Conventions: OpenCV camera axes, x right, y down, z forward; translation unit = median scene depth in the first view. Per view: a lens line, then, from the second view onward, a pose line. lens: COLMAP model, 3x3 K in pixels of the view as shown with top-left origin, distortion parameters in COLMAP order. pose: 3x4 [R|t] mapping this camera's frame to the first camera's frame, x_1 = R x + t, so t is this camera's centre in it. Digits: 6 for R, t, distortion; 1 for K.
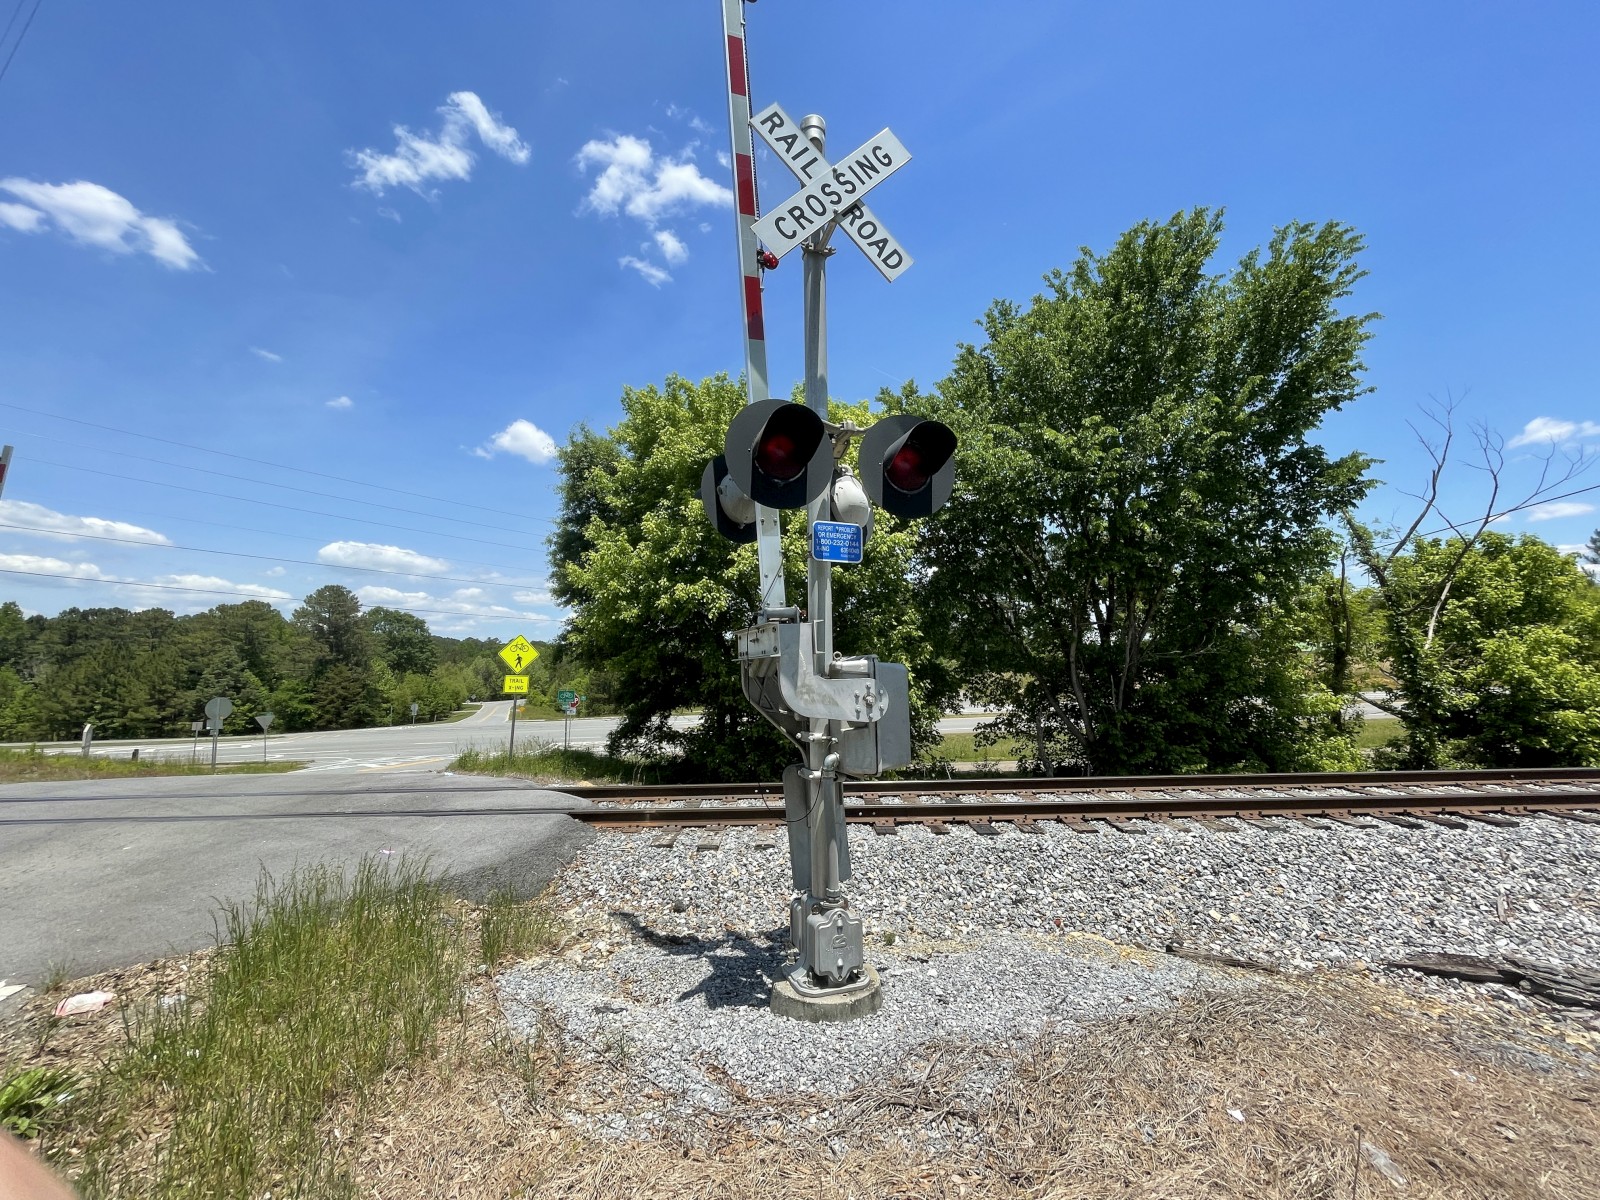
lens RADIAL K [[642.9, 0, 801.1], [0, 642.9, 596.2], [0, 0, 1]] dist [-0.000456, -0.000297]
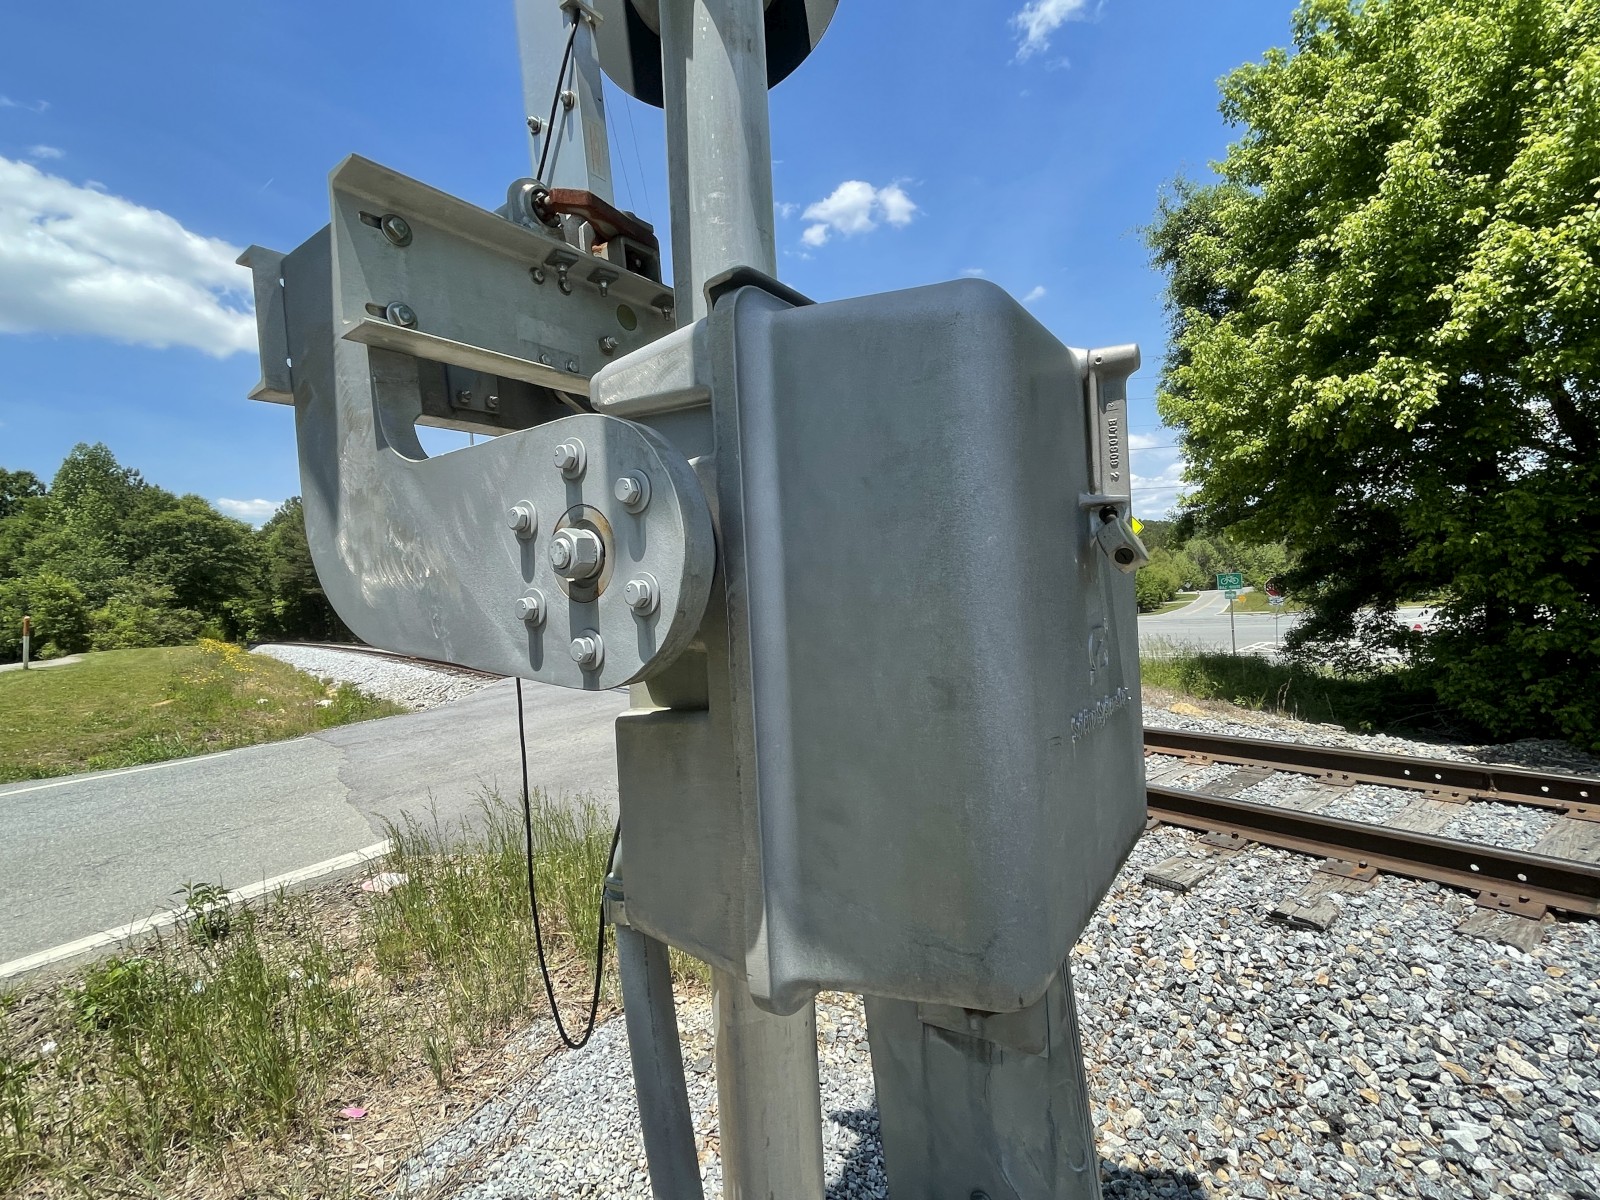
lens RADIAL K [[730.9, 0, 818.1], [0, 730.9, 600.5], [0, 0, 1]] dist [-0.005980, 0.001145]
pose [[0.574409, -0.007805, -0.818531, 0.070436], [0.150857, 0.983836, 0.096484, 0.041032], [0.804547, -0.178902, 0.566302, 0.235631]]
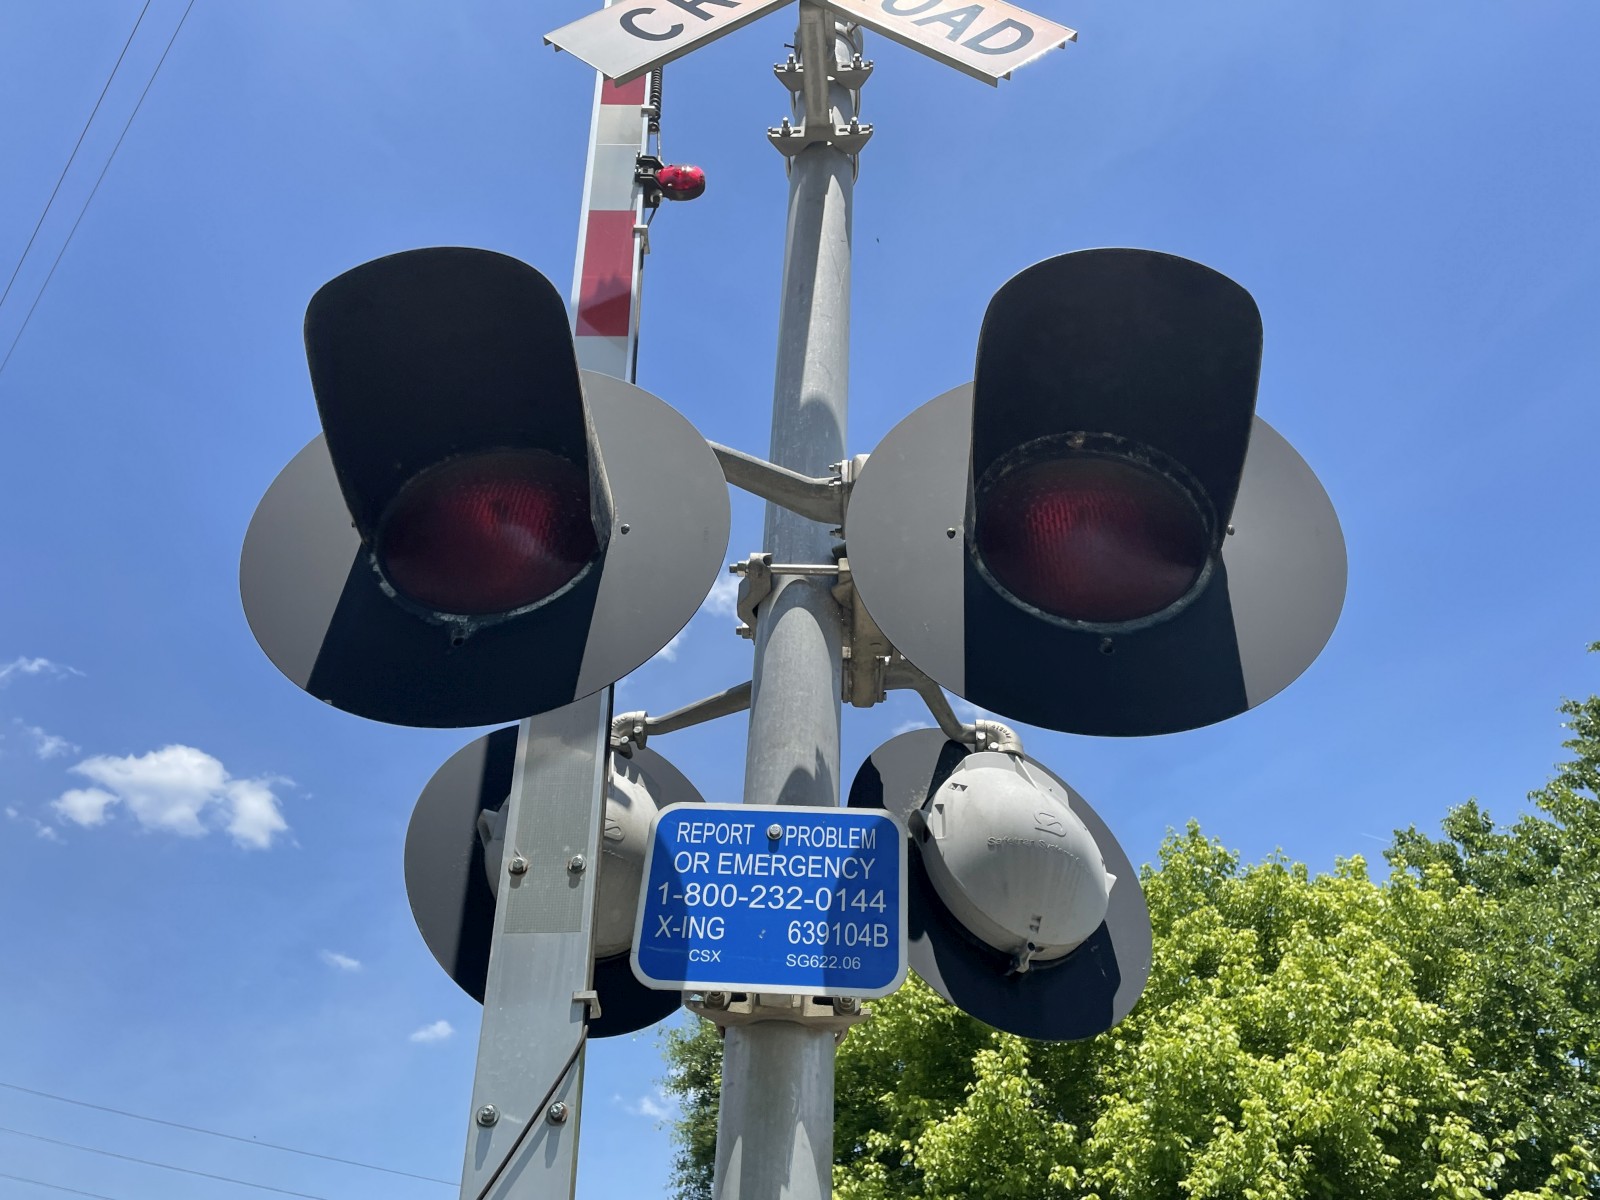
lens RADIAL K [[1295.4, 0, 815.2], [0, 1295.4, 610.6], [0, 0, 1]] dist [0.070513, -0.075372]
pose [[0.939671, -0.177528, -0.292409, 0.053657], [-0.007221, 0.844312, -0.535803, 0.015364], [0.342005, 0.505590, 0.792093, 0.166186]]
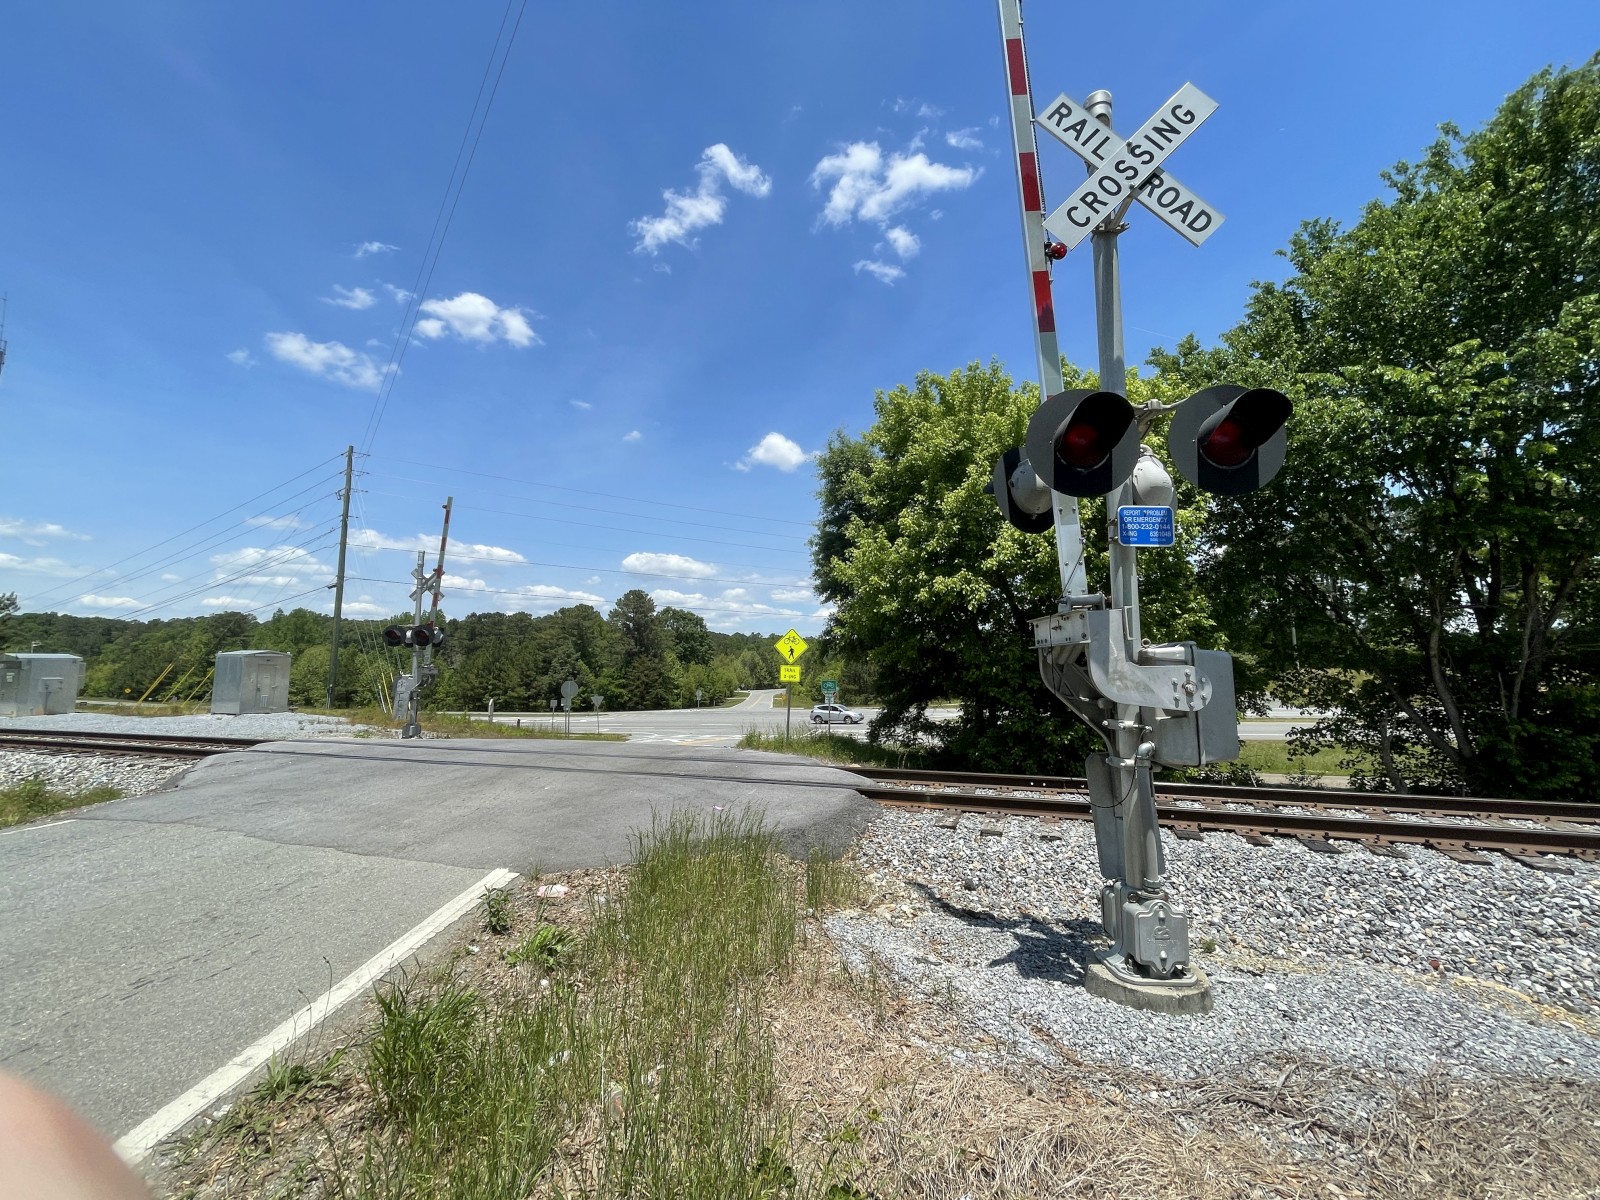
lens RADIAL K [[642.9, 0, 803.6], [0, 642.9, 597.1], [0, 0, 1]] dist [-0.000456, -0.000297]
pose [[0.932322, -0.028224, -0.360525, -0.020397], [0.032402, 0.999460, 0.005549, 0.000209], [0.360174, -0.016855, 0.932733, -0.025732]]
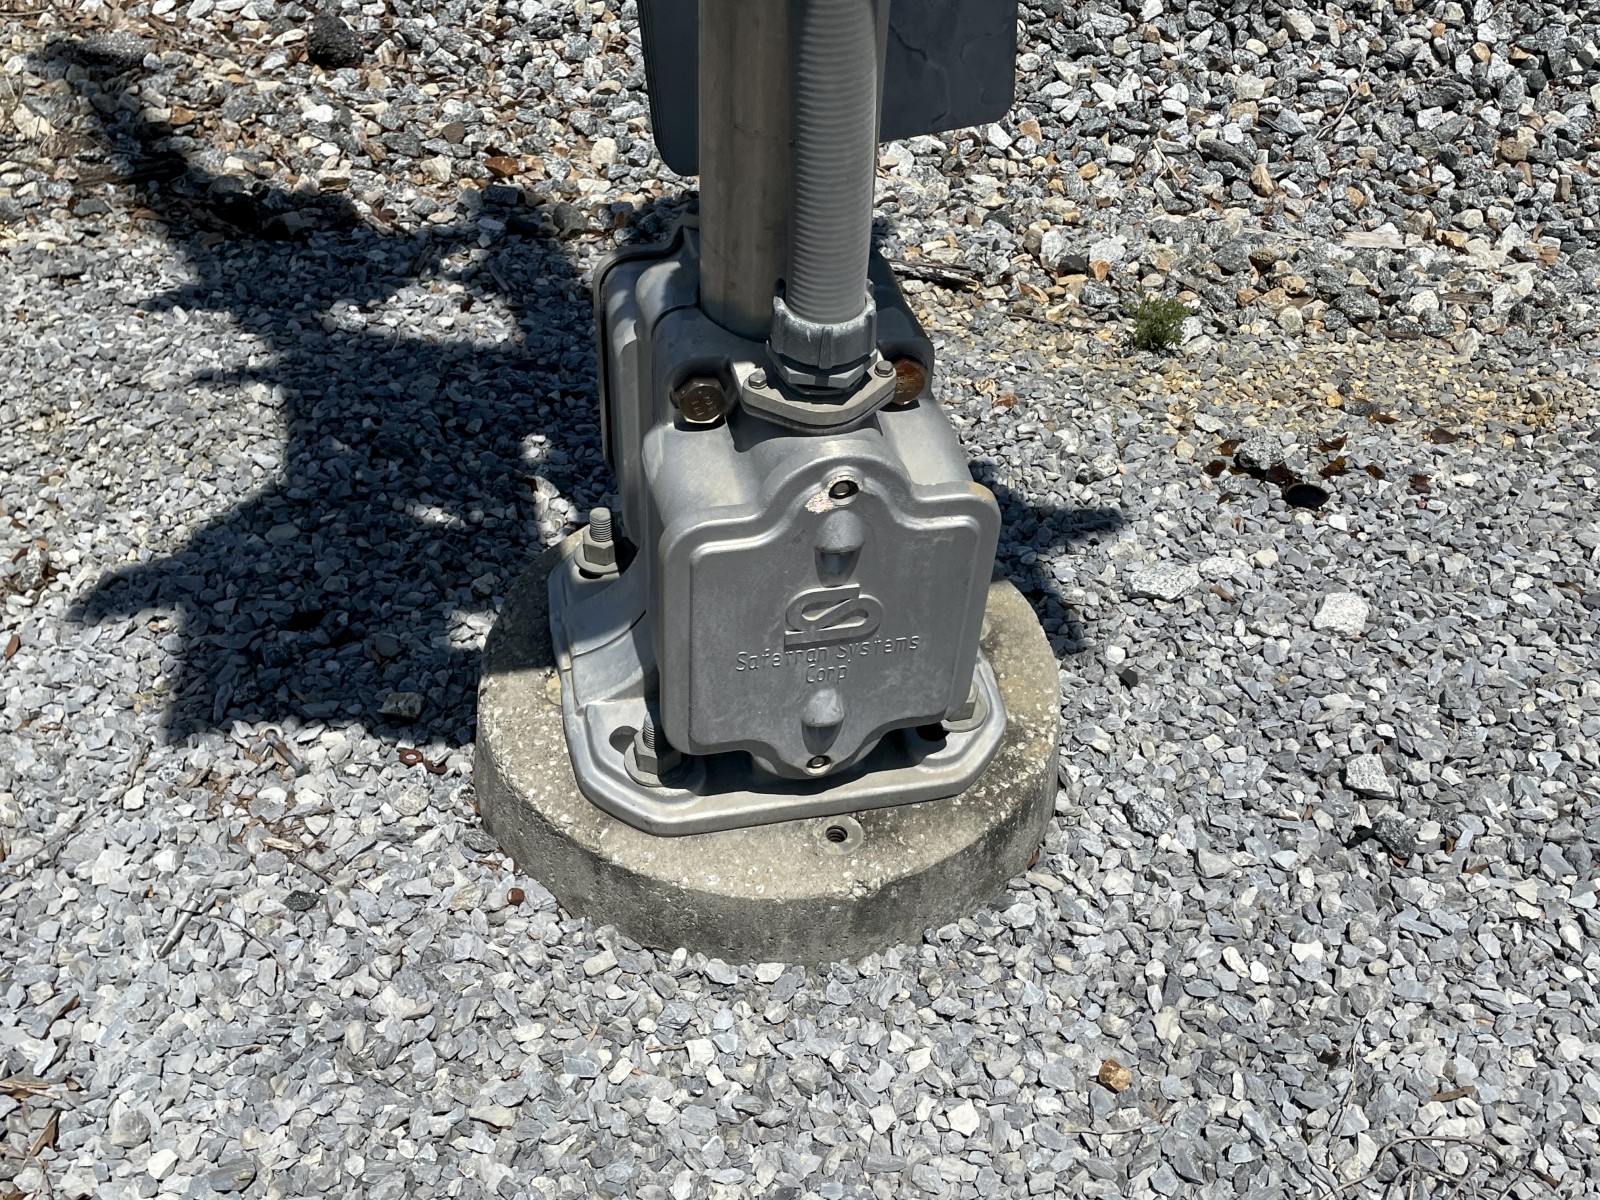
lens RADIAL K [[1545.6, 0, 783.6], [0, 1545.6, 601.6], [0, 0, 1]] dist [0.045797, 0.000000]
pose [[0.991480, 0.116095, -0.059074, 0.017345], [-0.029855, 0.643965, 0.764472, 0.063107], [0.126793, -0.756195, 0.641944, 0.190157]]
